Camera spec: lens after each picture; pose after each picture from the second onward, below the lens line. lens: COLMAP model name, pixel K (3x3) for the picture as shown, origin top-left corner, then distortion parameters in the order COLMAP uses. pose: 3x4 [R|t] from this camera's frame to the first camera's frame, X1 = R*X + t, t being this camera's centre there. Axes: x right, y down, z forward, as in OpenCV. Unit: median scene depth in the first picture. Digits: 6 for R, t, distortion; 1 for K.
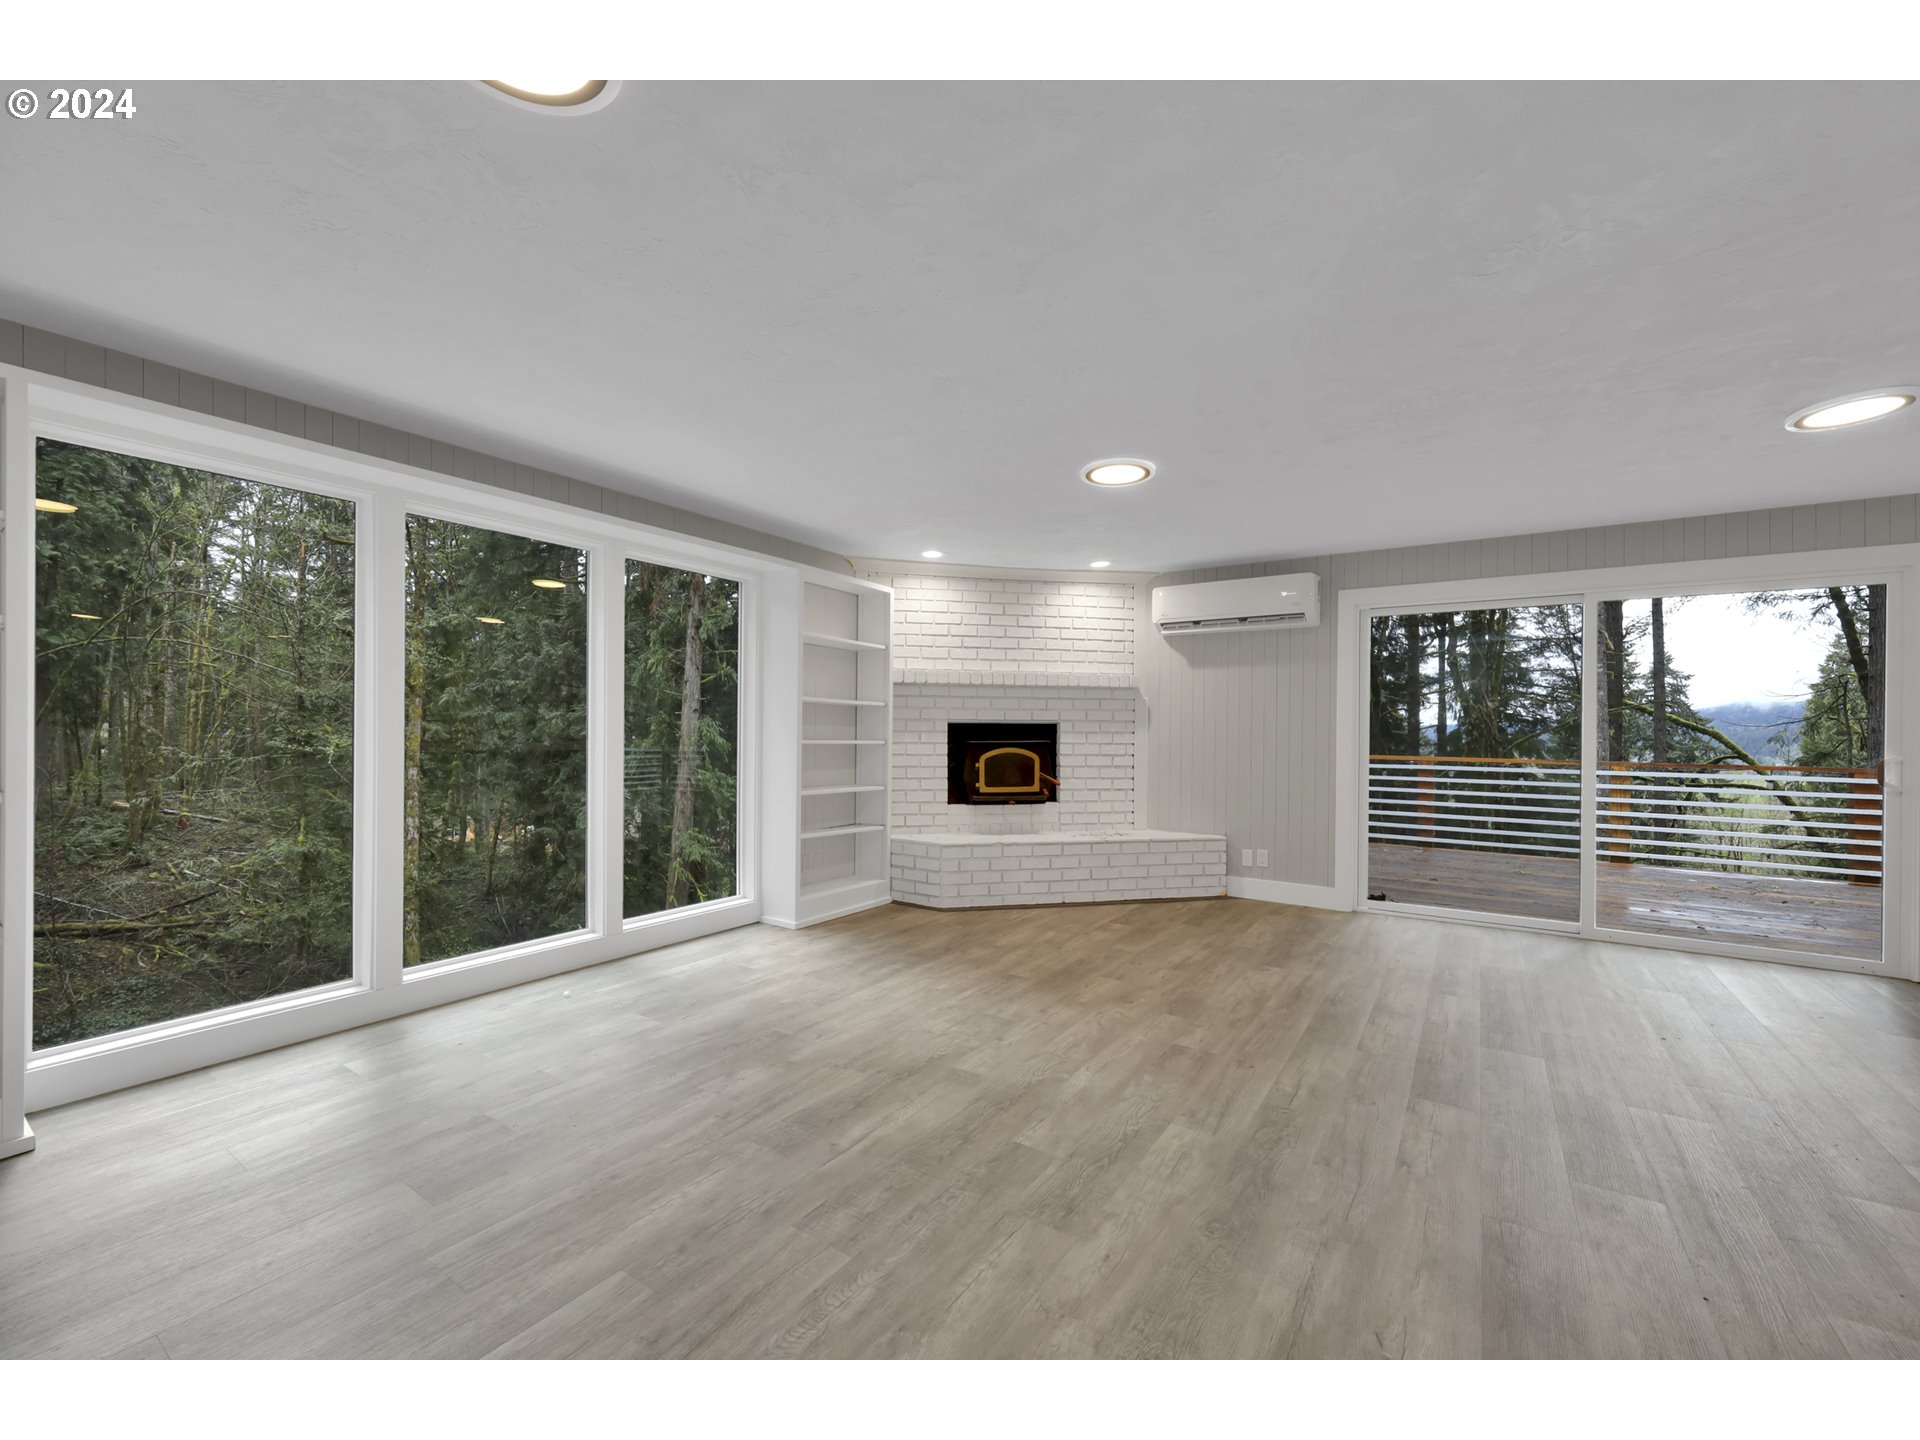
lens RADIAL K [[776.9, 0, 949.4], [0, 776.9, 733.9], [0, 0, 1]] dist [-0.000655, 0.000156]
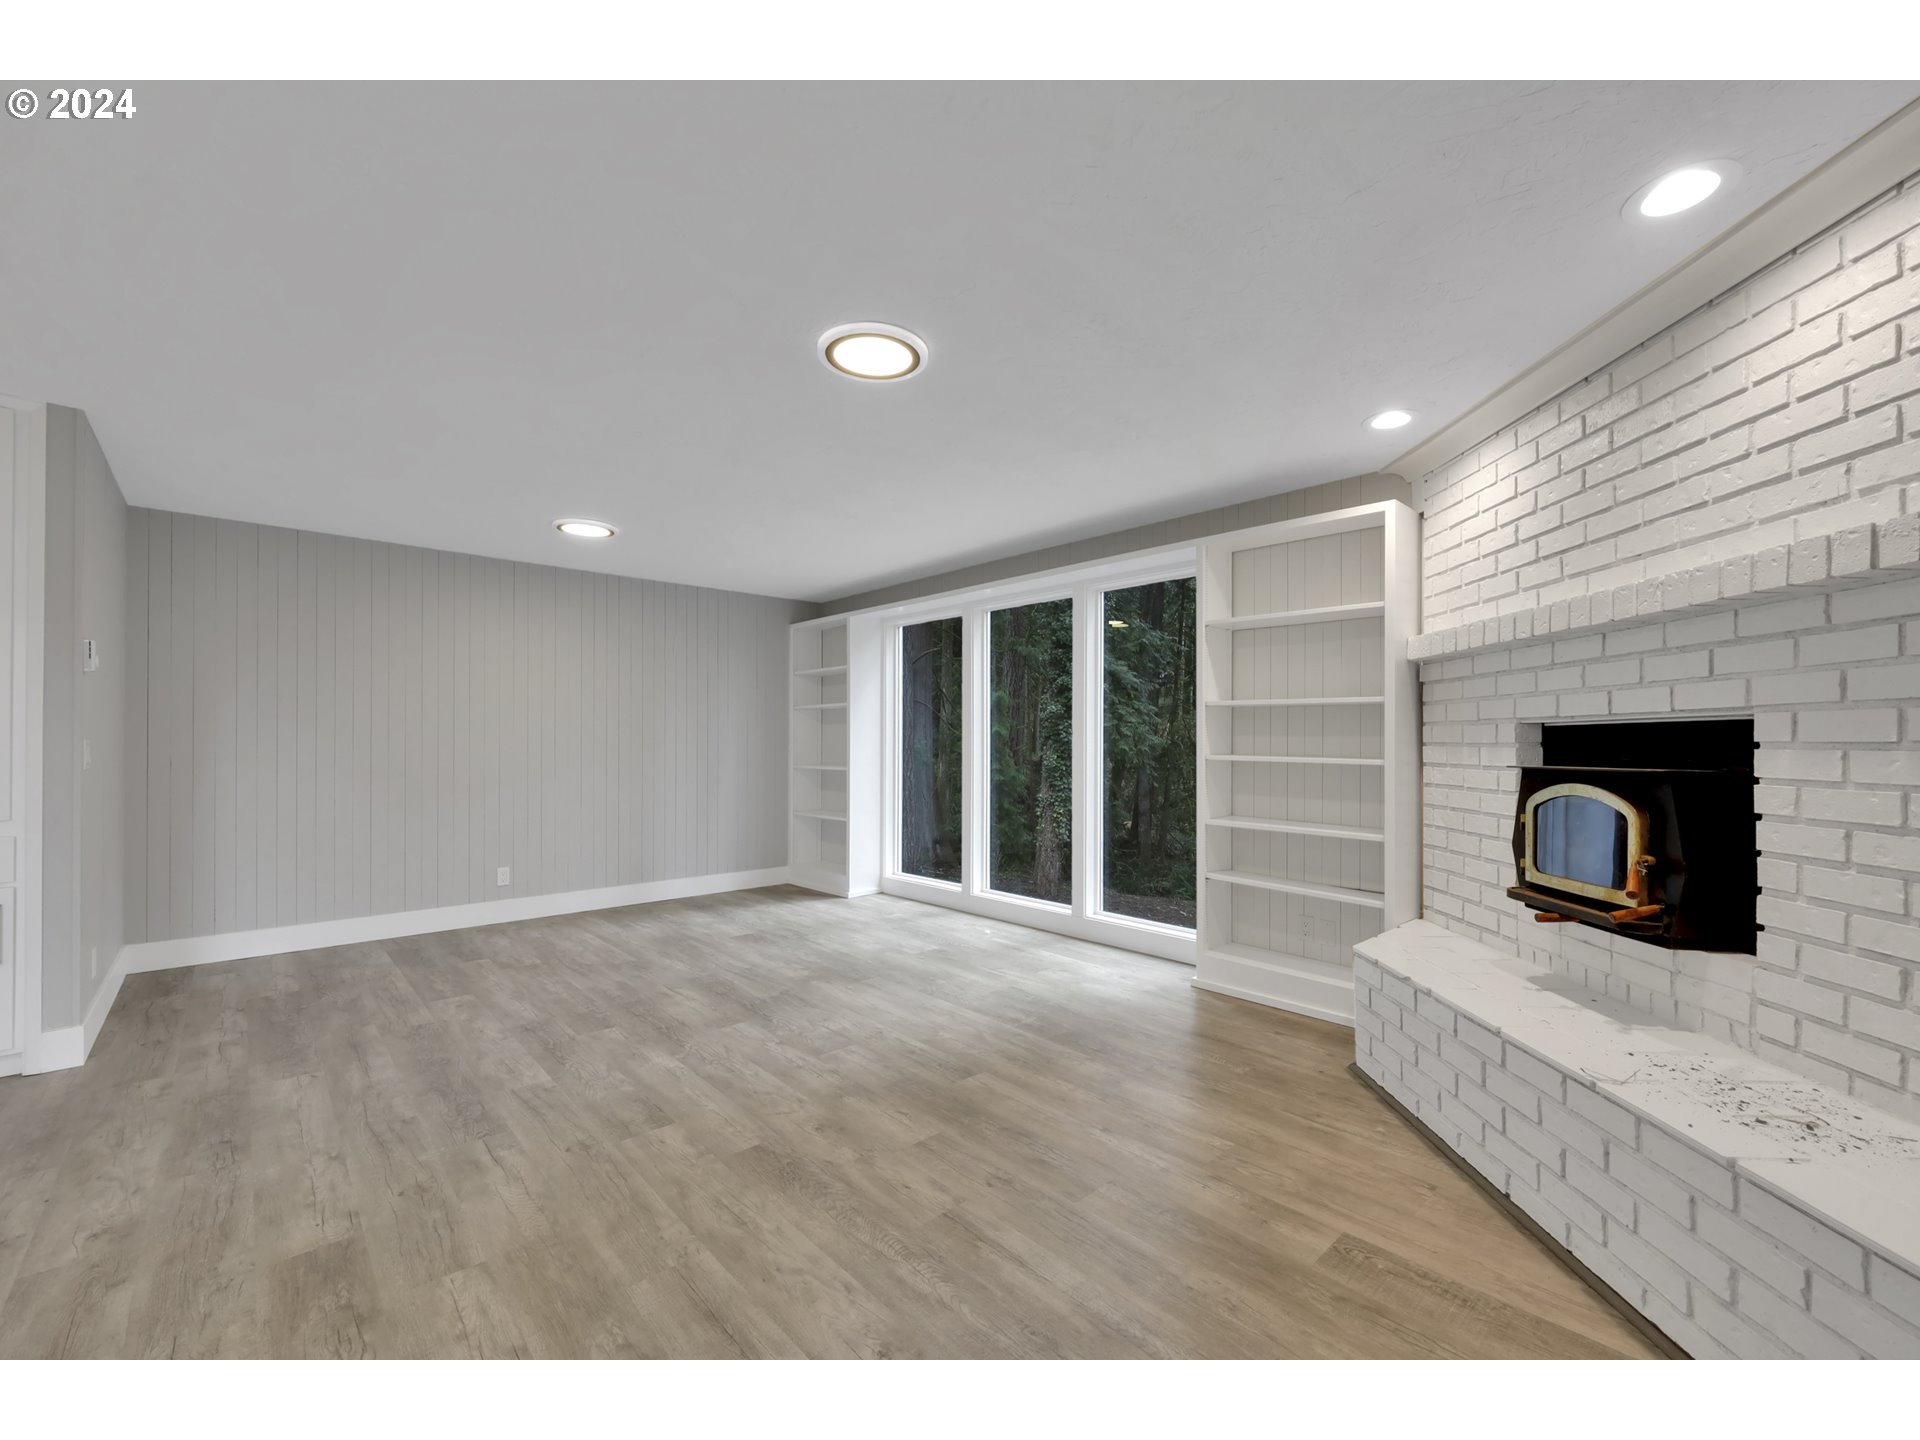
lens RADIAL K [[776.9, 0, 971.7], [0, 776.9, 745.0], [0, 0, 1]] dist [-0.000655, 0.000156]
pose [[-0.213407, -0.004720, -0.976952, 0.775803], [-0.006414, 0.999974, -0.003430, 0.001482], [0.976942, 0.005534, -0.213432, 1.119442]]
